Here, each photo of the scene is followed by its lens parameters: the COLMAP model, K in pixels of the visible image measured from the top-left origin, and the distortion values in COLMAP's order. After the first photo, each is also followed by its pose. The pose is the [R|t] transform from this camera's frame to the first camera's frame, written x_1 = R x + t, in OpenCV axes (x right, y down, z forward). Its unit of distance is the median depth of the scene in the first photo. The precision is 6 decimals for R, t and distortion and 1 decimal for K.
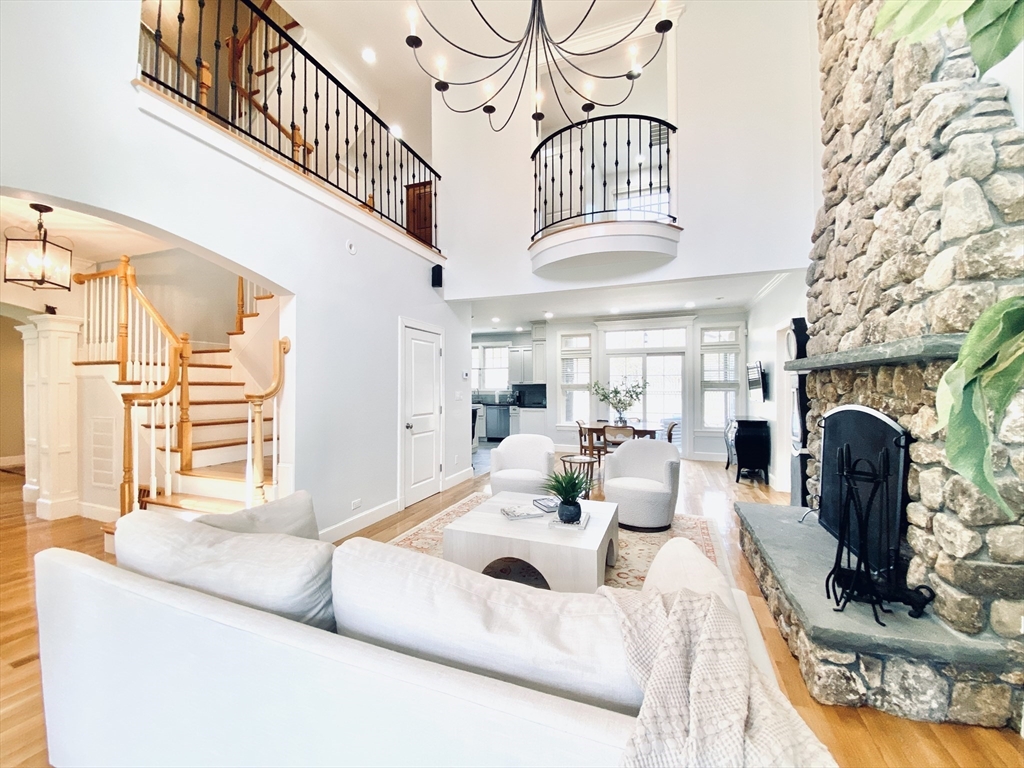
lens RADIAL K [[410.6, 0, 533.5], [0, 410.6, 385.2], [0, 0, 1]] dist [-0.028354, -0.001709]
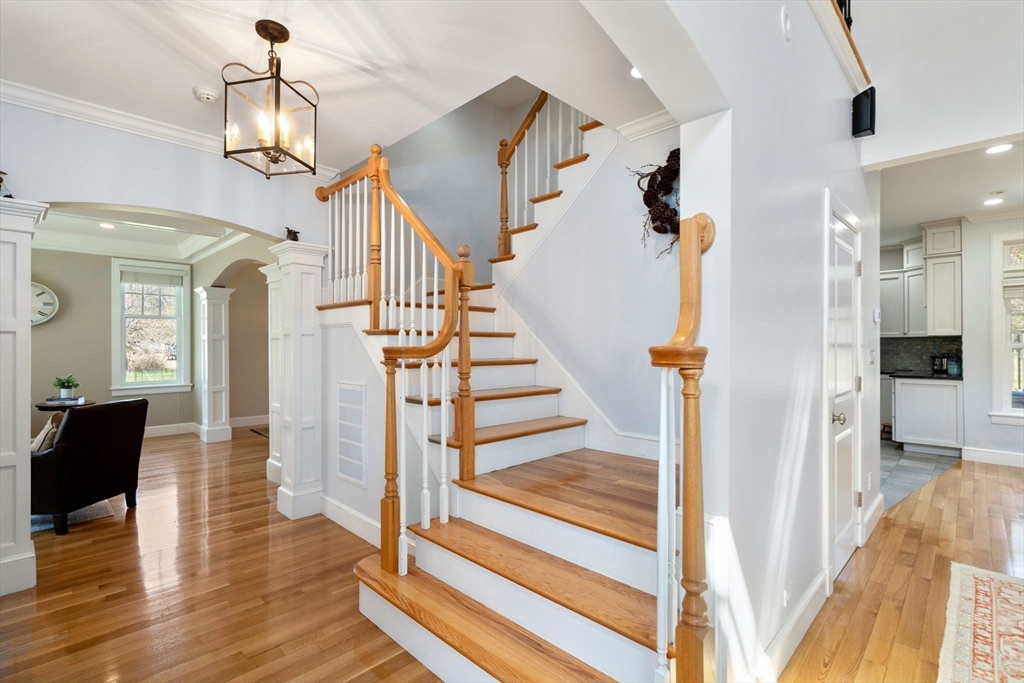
lens RADIAL K [[477.3, 0, 509.4], [0, 477.3, 341.4], [0, 0, 1]] dist [0.001903, 0.000886]
pose [[0.892535, -0.004189, -0.450960, -0.464074], [0.002163, 0.999985, -0.005007, 0.013883], [0.450974, 0.003493, 0.892530, 0.378912]]
